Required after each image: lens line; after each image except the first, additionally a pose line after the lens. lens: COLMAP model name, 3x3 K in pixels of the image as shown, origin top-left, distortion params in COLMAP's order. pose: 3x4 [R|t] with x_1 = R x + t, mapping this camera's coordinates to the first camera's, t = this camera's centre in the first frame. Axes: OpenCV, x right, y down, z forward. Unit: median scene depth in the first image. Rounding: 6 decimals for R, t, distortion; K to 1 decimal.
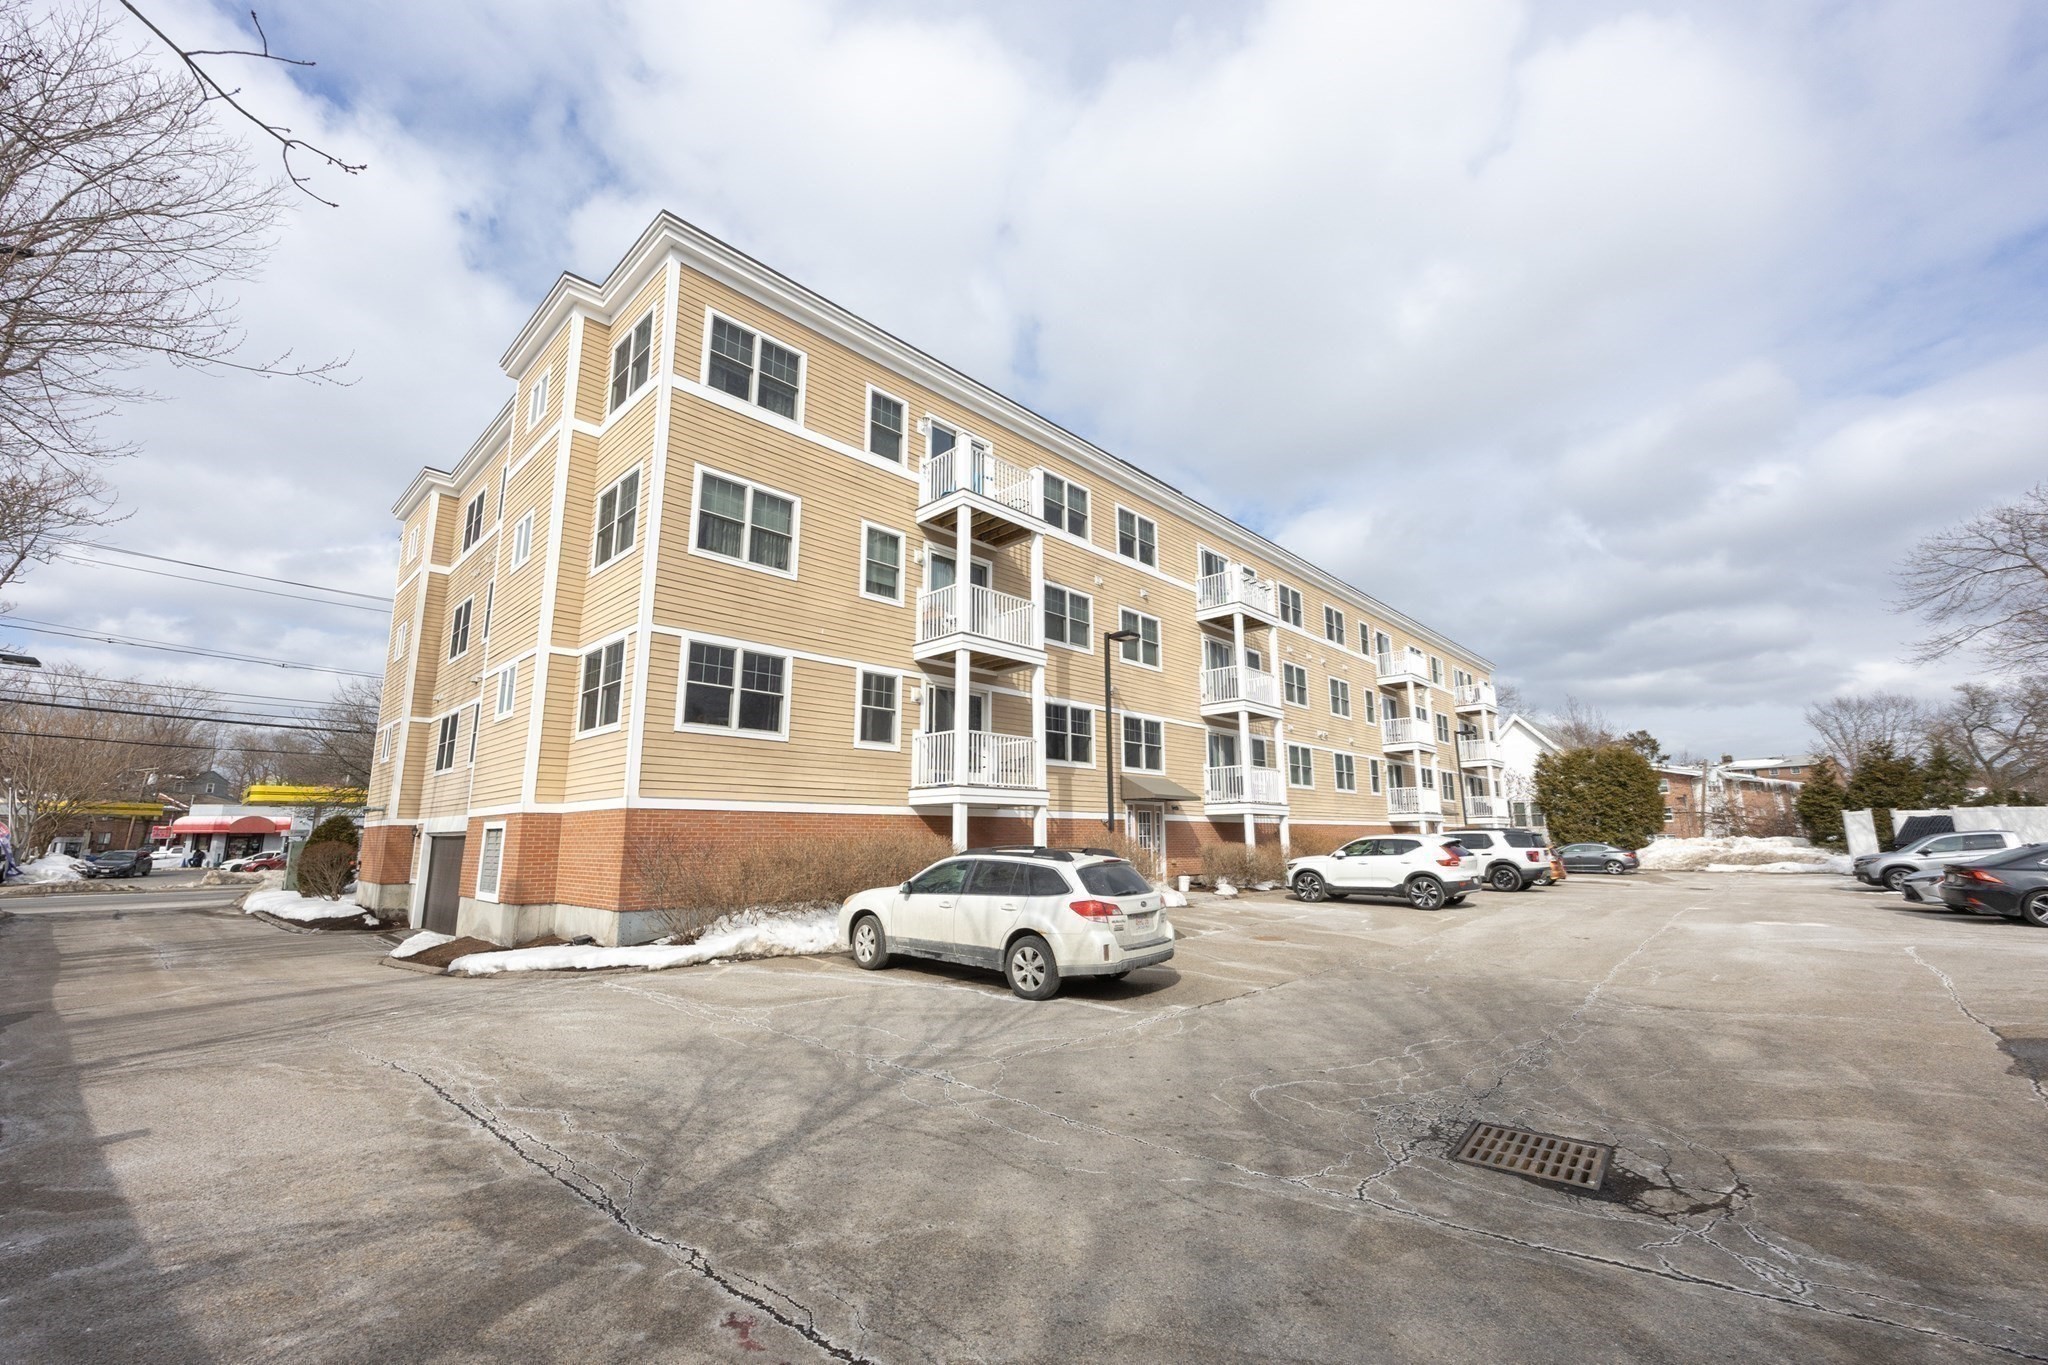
lens RADIAL K [[845.4, 0, 1029.3], [0, 845.4, 686.1], [0, 0, 1]] dist [-0.001836, 0.000390]
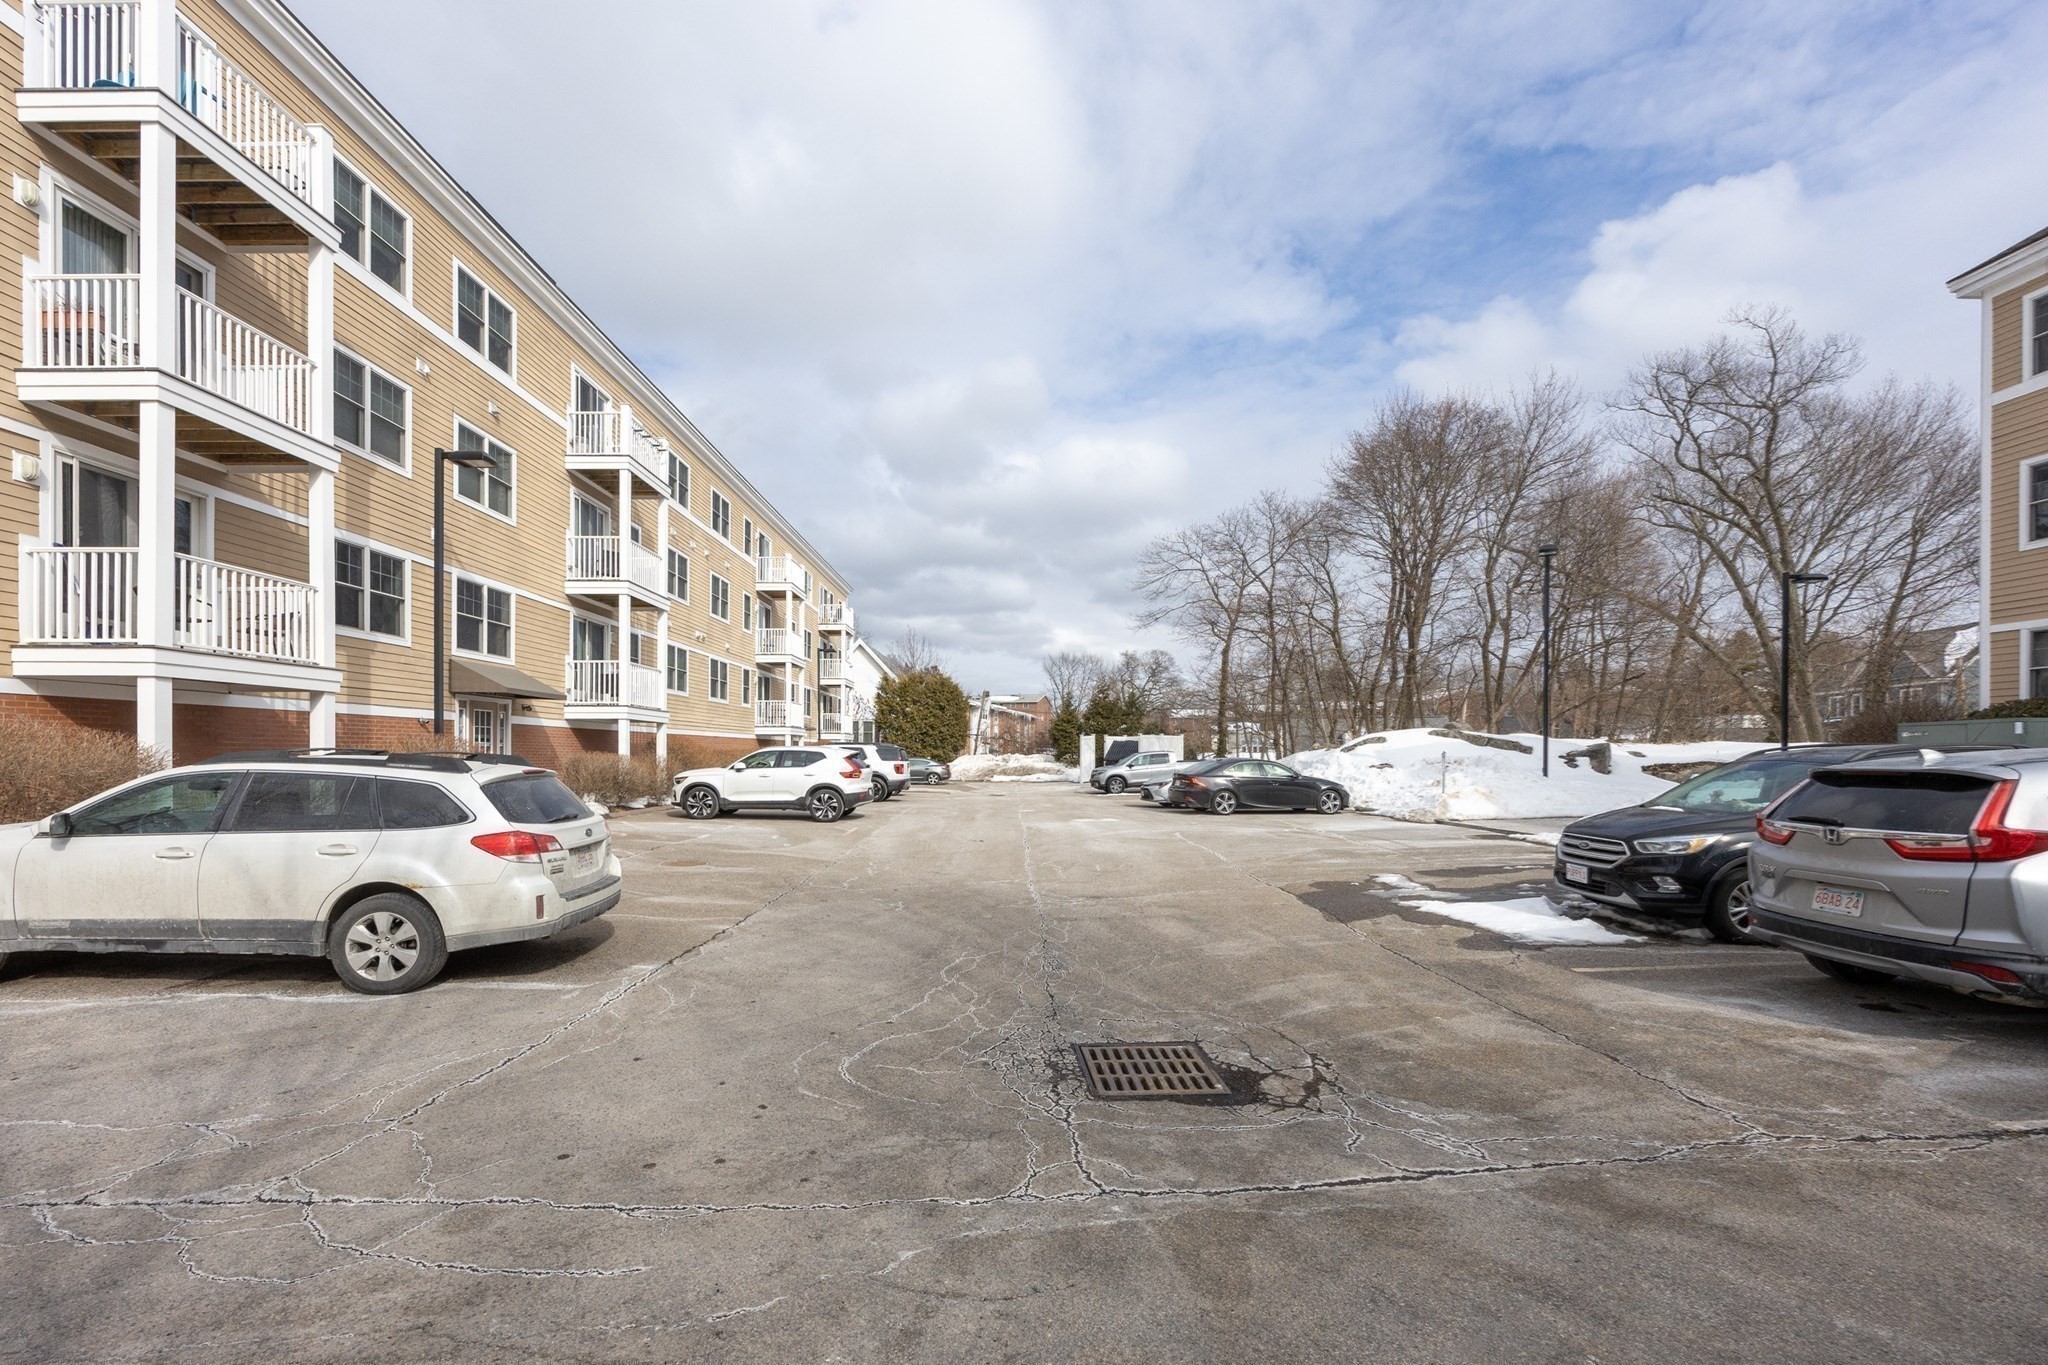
lens RADIAL K [[845.4, 0, 1005.7], [0, 845.4, 764.0], [0, 0, 1]] dist [-0.001836, 0.000390]
pose [[0.716408, 0.002933, 0.697675, -0.063083], [-0.133716, 0.982031, 0.133177, 0.039364], [-0.684748, -0.188699, 0.703927, 0.176033]]
